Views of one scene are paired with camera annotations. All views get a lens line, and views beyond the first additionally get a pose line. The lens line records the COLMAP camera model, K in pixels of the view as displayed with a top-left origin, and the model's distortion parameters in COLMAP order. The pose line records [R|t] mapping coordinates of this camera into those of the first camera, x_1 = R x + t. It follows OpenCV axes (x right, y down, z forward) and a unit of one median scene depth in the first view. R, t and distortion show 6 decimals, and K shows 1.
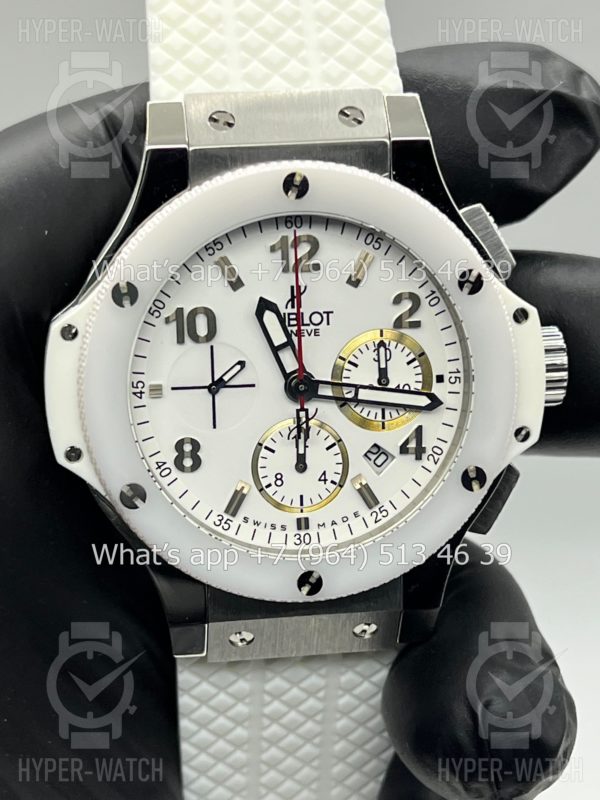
lens RADIAL K [[1848.3, 0, 302.1], [0, 1848.3, 420.6], [0, 0, 1]] dist [0.109757, 0.000000]
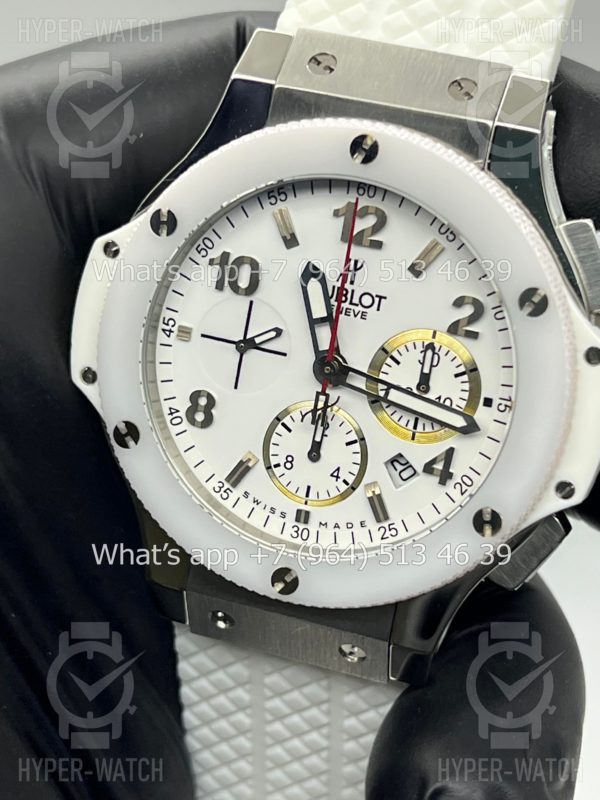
lens RADIAL K [[1848.3, 0, 305.9], [0, 1848.3, 401.0], [0, 0, 1]] dist [0.109757, 0.000000]
pose [[0.898954, 0.262302, -0.350828, 0.307451], [-0.259409, 0.964134, 0.056146, -0.050602], [0.352972, 0.040535, 0.934755, 0.151367]]
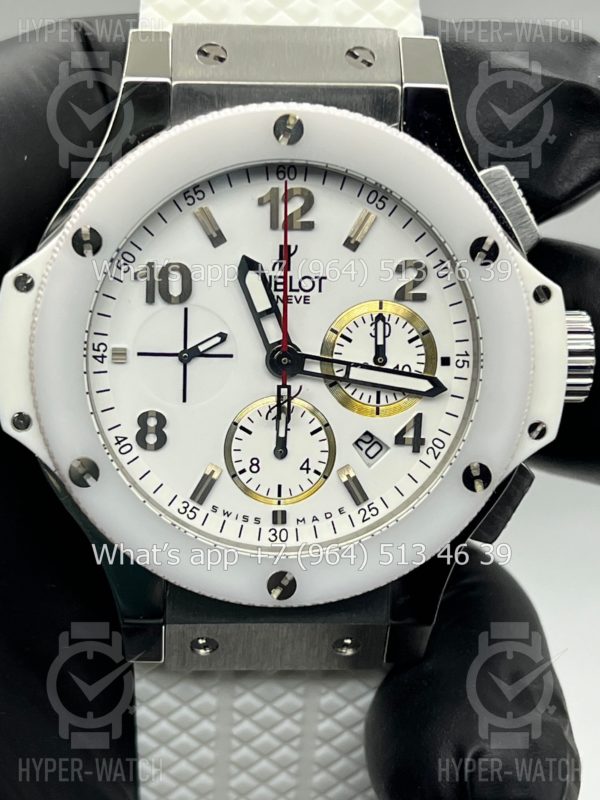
lens RADIAL K [[1848.3, 0, 302.5], [0, 1848.3, 386.9], [0, 0, 1]] dist [0.109757, 0.000000]
pose [[0.996904, 0.056822, -0.054347, 0.055881], [-0.058802, 0.997637, -0.035550, 0.024775], [0.052199, 0.038635, 0.997889, 0.124813]]
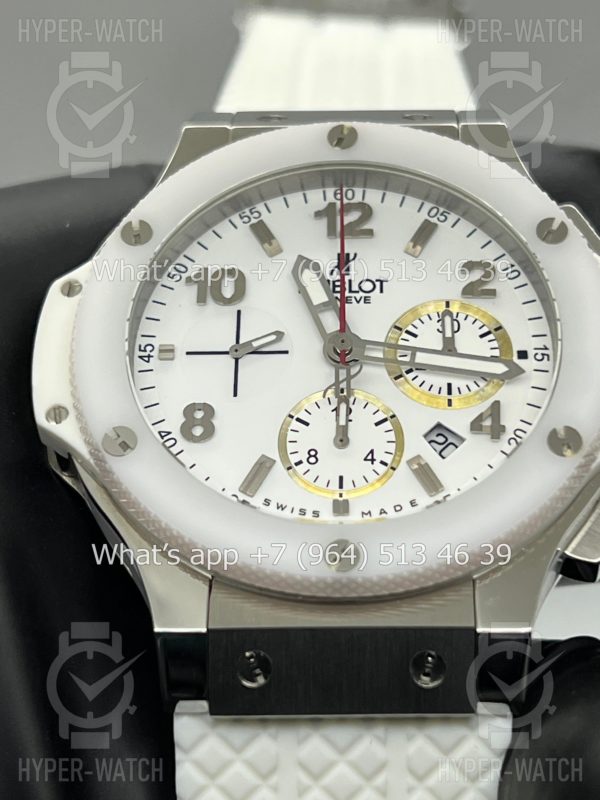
lens RADIAL K [[1848.3, 0, 295.2], [0, 1848.3, 400.7], [0, 0, 1]] dist [0.109757, 0.000000]
pose [[0.983183, -0.046701, -0.176552, 0.119262], [-0.072564, 0.787258, -0.612339, 0.492355], [0.167588, 0.614853, 0.770630, 0.385893]]
